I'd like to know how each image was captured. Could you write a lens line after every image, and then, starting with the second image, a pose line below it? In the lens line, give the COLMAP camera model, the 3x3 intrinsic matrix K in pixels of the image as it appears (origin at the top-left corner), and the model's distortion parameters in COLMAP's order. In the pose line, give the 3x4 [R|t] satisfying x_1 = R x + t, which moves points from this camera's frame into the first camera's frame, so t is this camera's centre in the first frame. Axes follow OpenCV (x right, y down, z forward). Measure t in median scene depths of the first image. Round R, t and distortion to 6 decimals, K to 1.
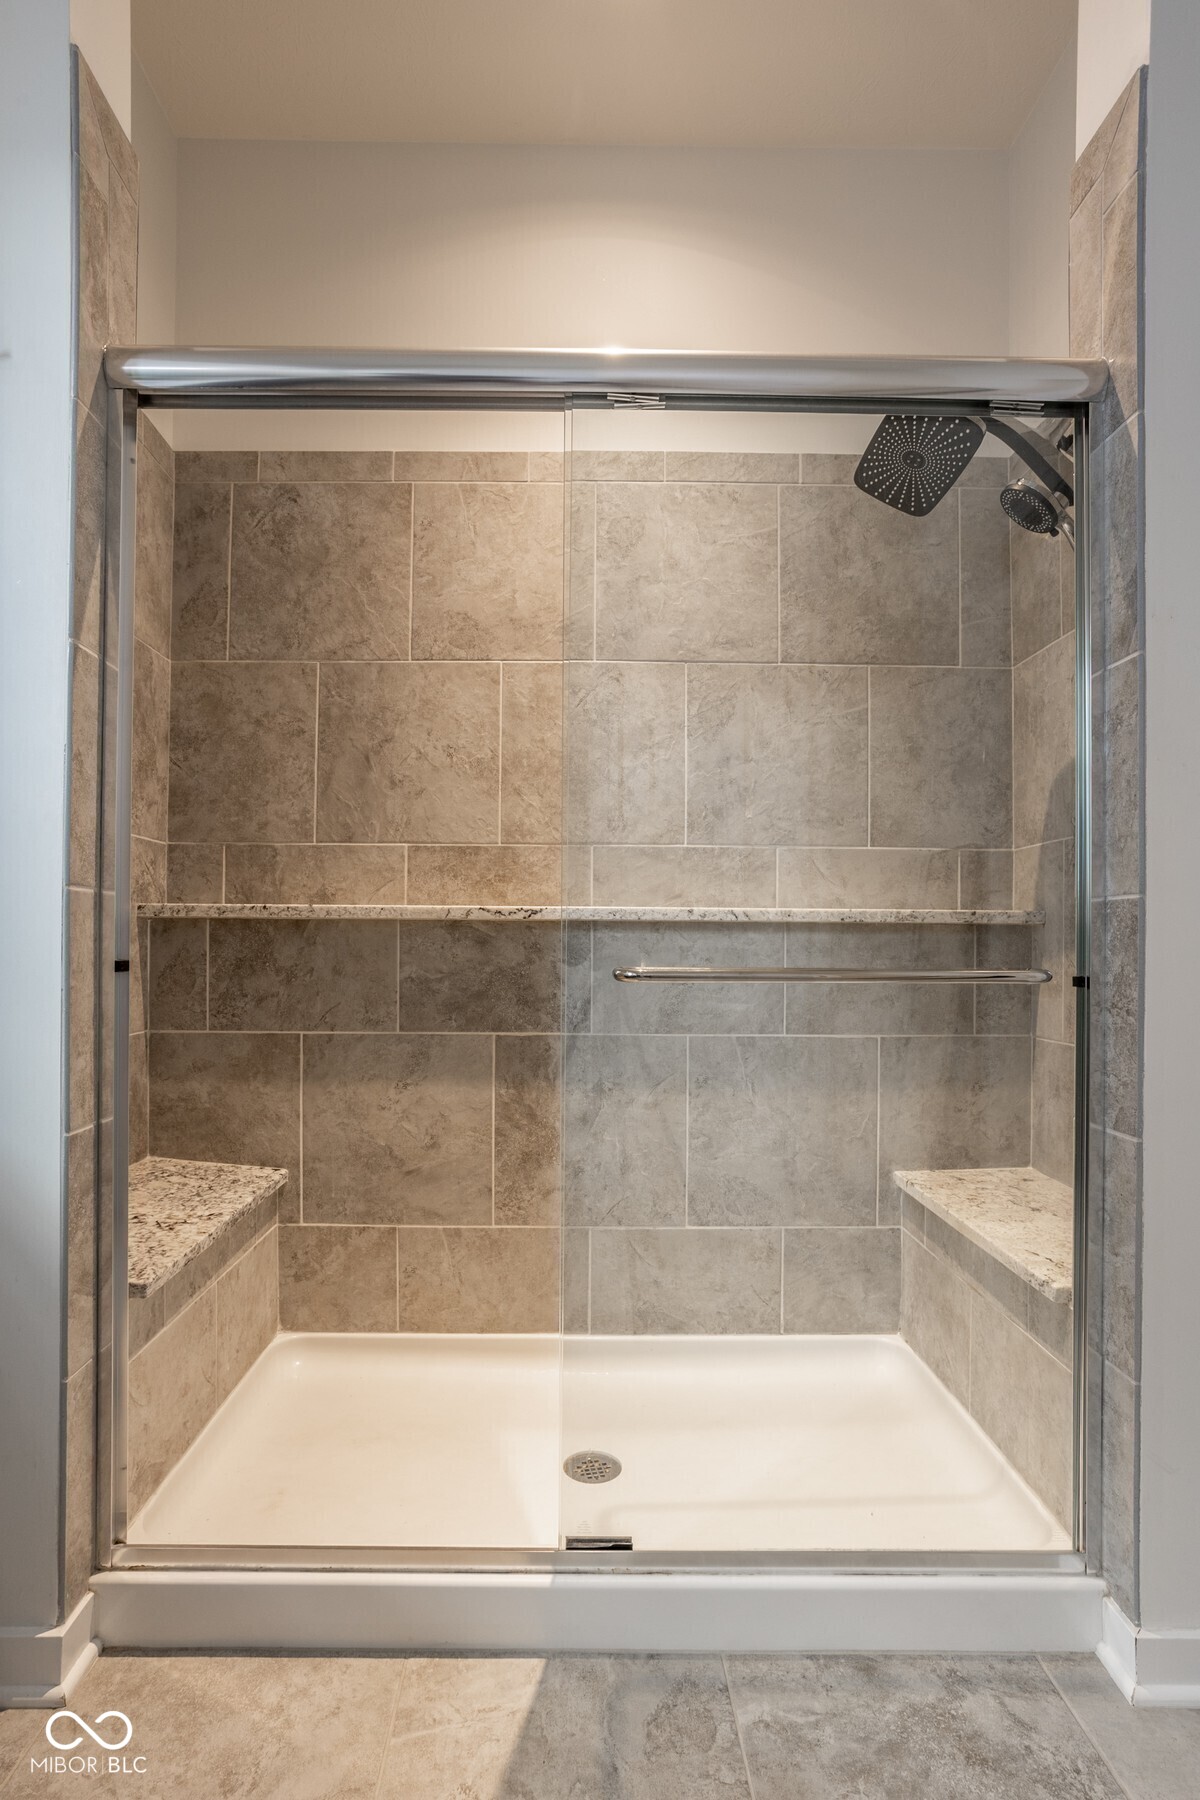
lens RADIAL K [[851.4, 0, 569.0], [0, 851.4, 939.2], [0, 0, 1]] dist [-0.038347, 0.022282]
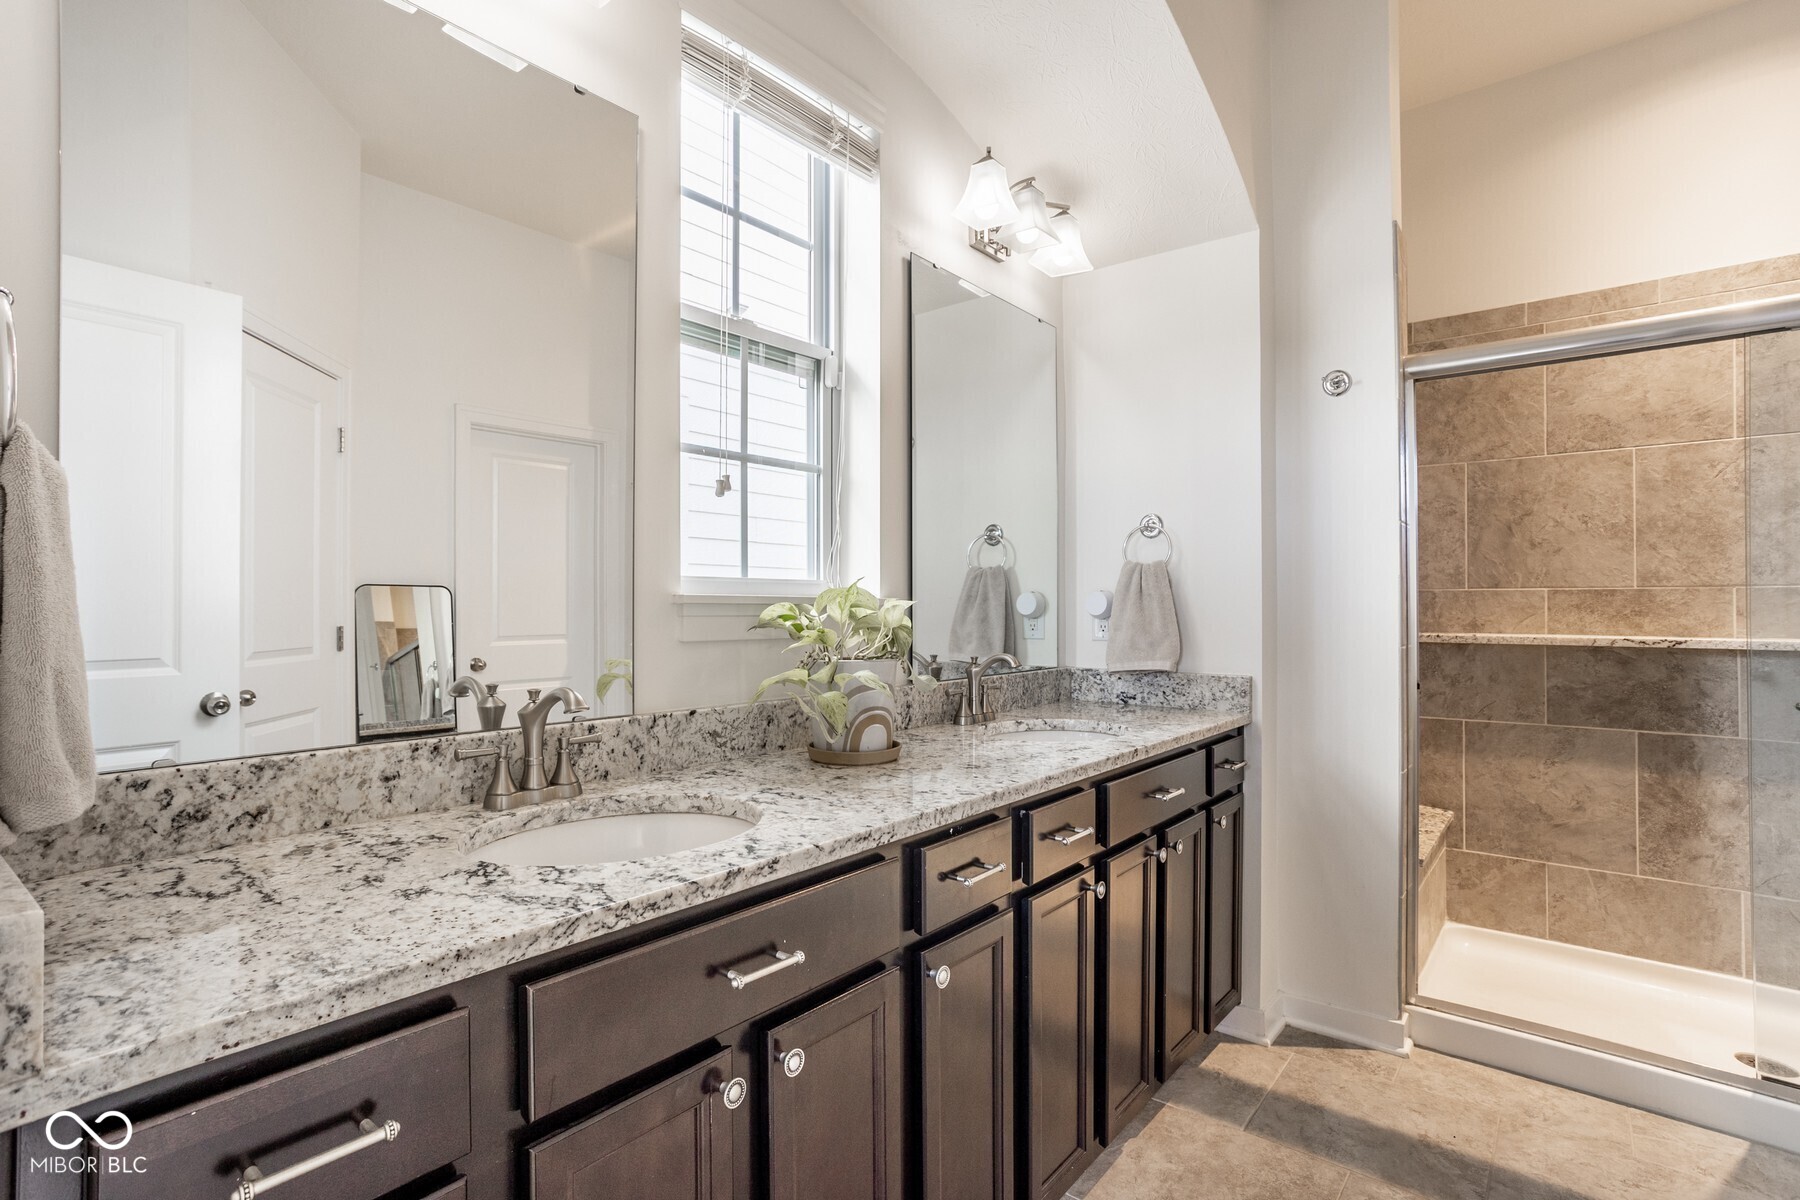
lens RADIAL K [[851.4, 0, 889.7], [0, 851.4, 600.3], [0, 0, 1]] dist [-0.038347, 0.022282]
pose [[0.778922, -0.012468, -0.626997, -0.174570], [0.009041, 0.999922, -0.008652, -0.094260], [0.627056, 0.001070, 0.778974, -0.764600]]
